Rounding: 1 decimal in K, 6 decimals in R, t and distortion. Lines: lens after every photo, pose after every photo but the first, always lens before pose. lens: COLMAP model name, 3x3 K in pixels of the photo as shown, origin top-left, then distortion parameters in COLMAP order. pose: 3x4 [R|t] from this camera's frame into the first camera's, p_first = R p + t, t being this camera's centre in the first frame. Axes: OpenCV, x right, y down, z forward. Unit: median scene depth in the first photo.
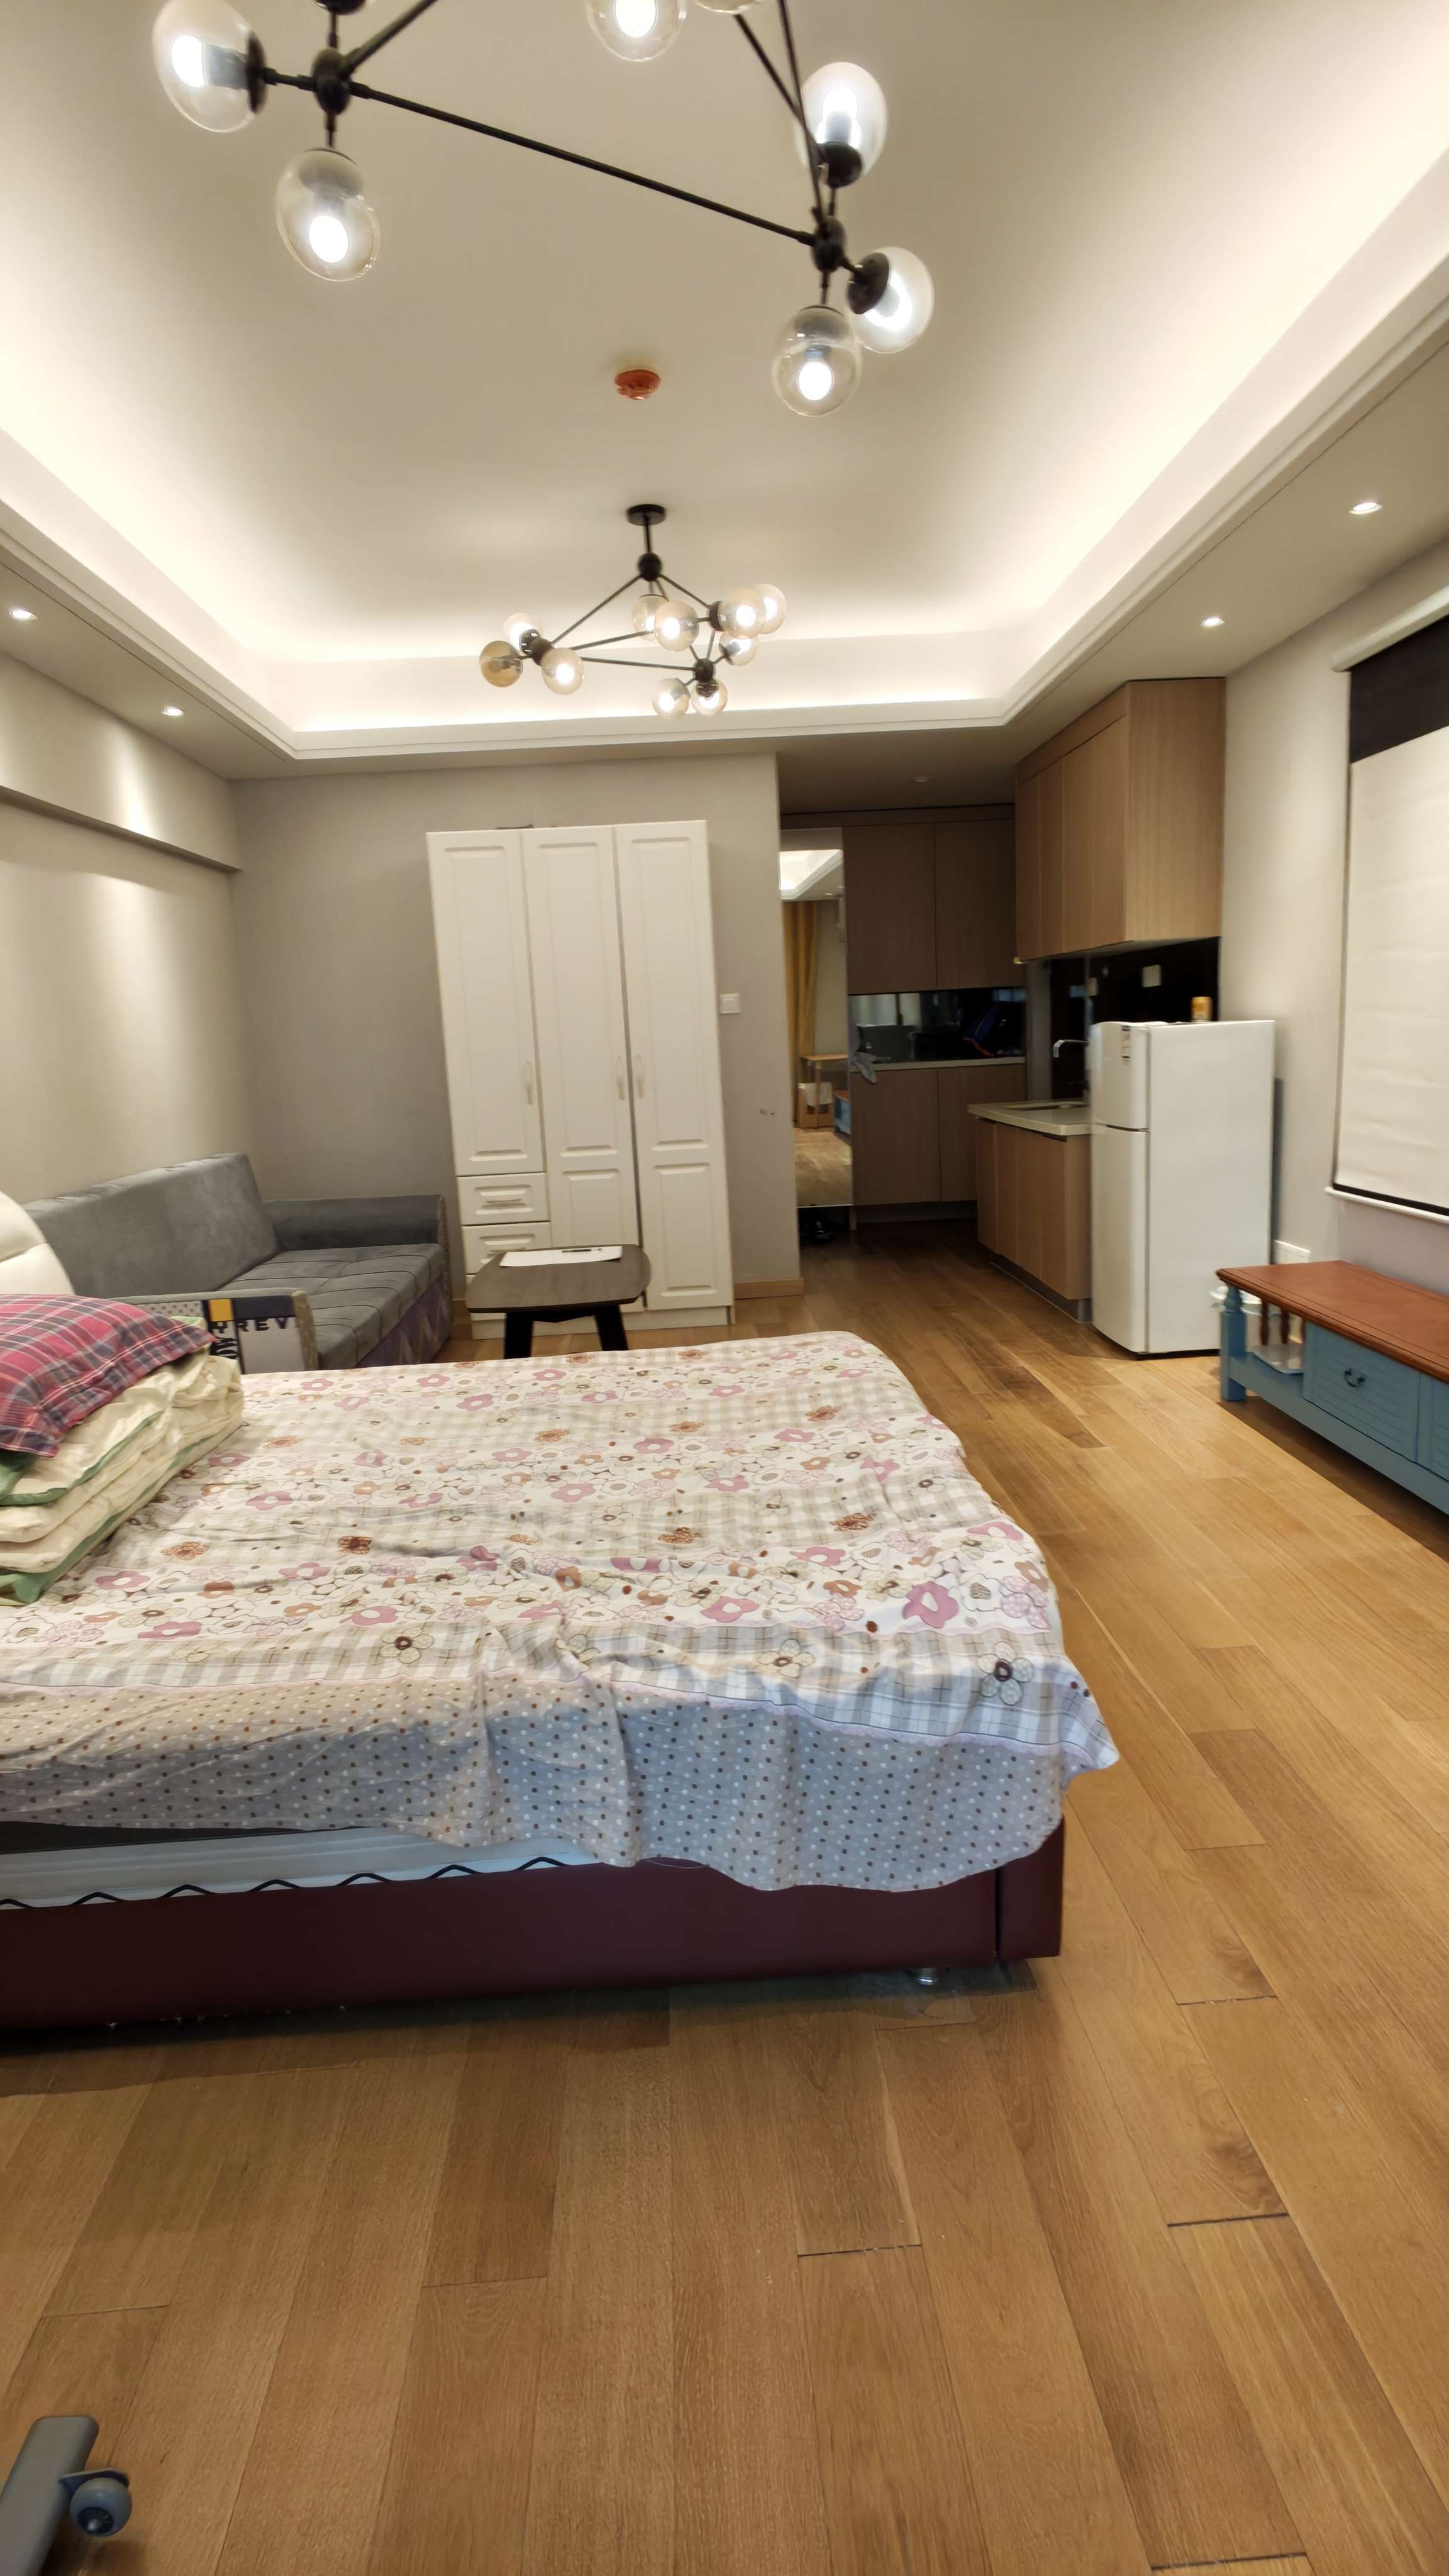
lens RADIAL K [[1312.5, 0, 727.3], [0, 1312.5, 1290.9], [0, 0, 1]] dist [0.003987, -0.003523]
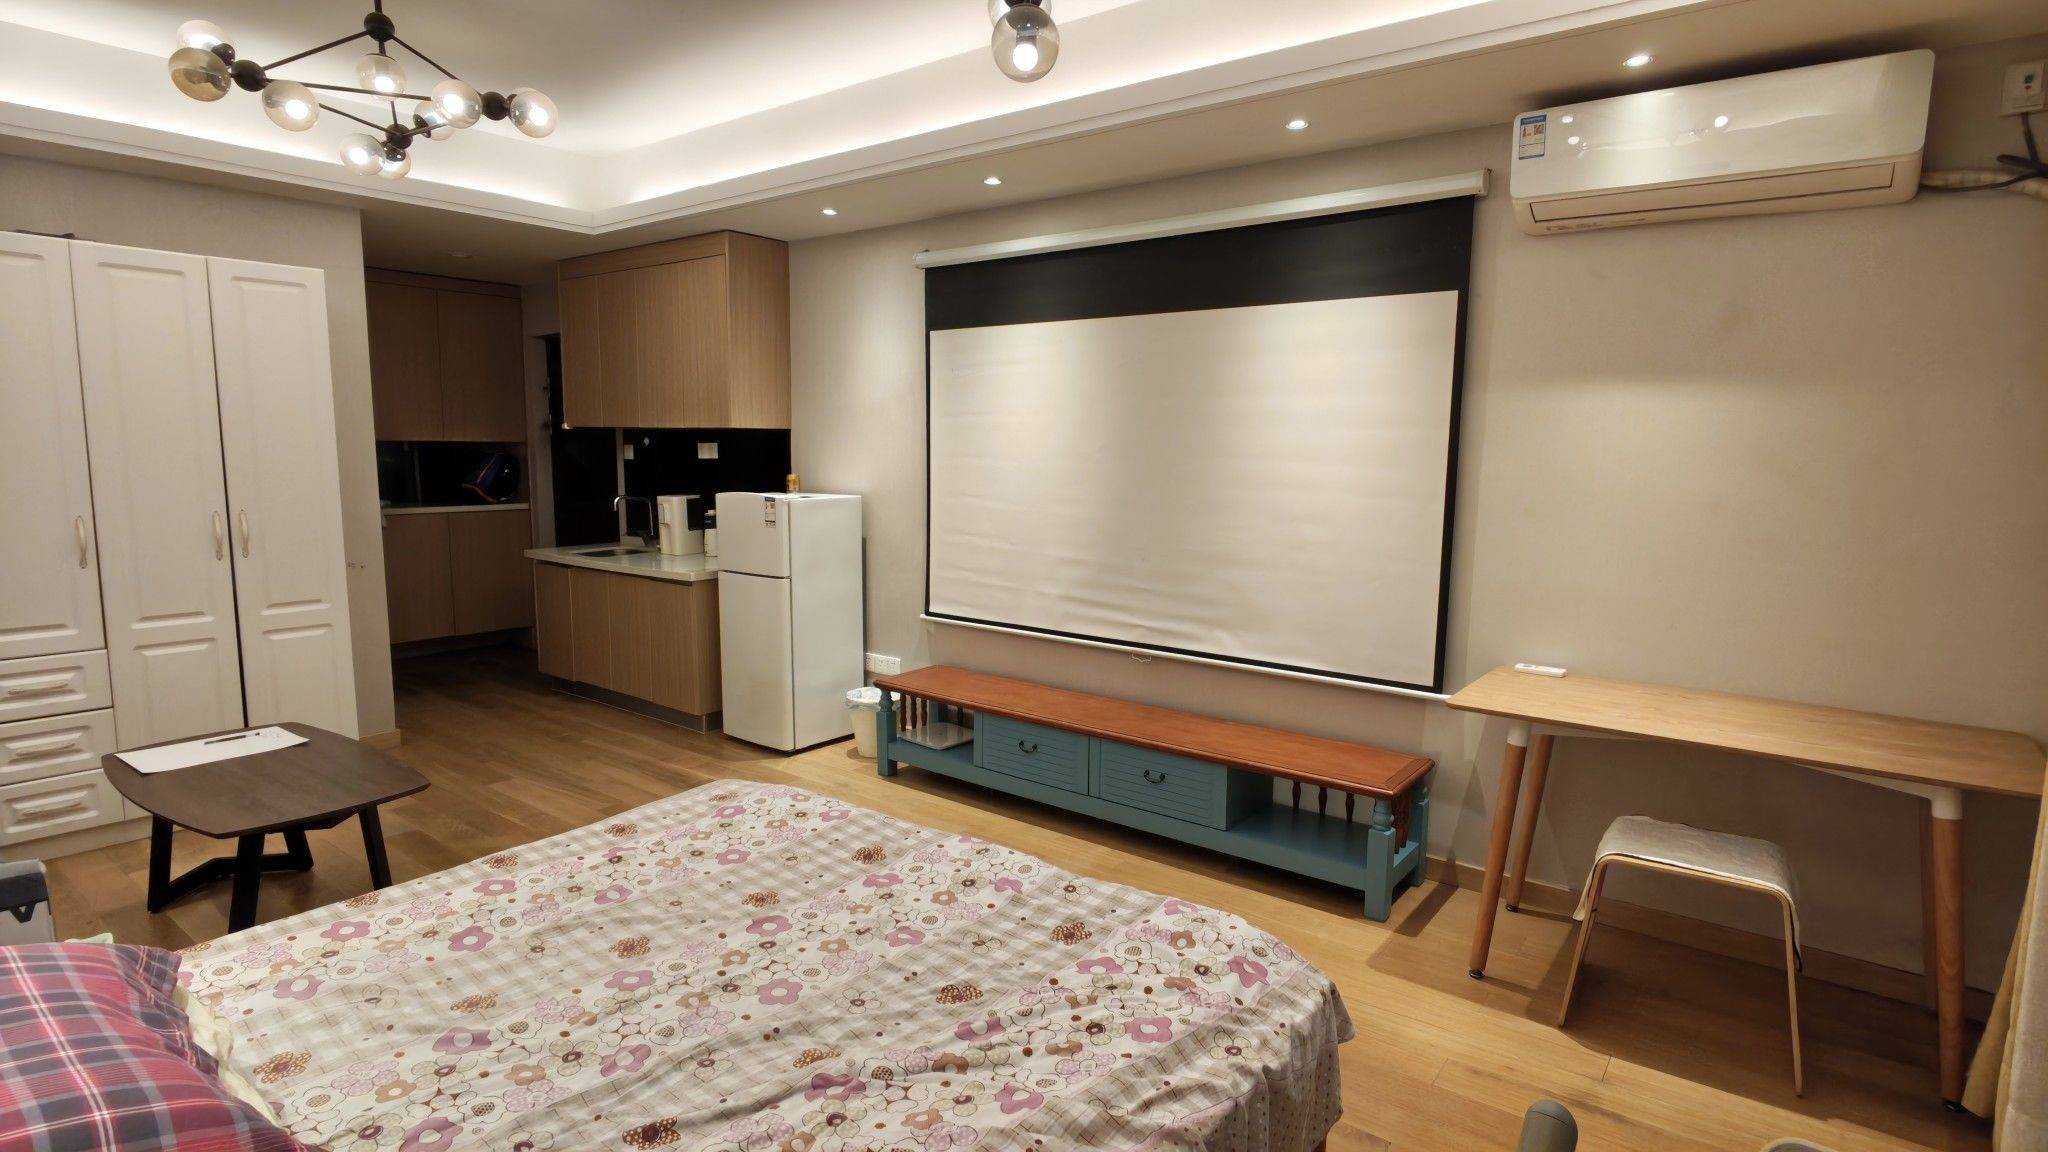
lens RADIAL K [[1043.5, 0, 1028.2], [0, 1043.5, 571.2], [0, 0, 1]] dist [0.003987, -0.003523]
pose [[0.646921, -0.034157, 0.761792, -0.479373], [0.103623, 0.993667, -0.043444, -0.091757], [-0.755484, 0.107044, 0.646364, 0.243861]]
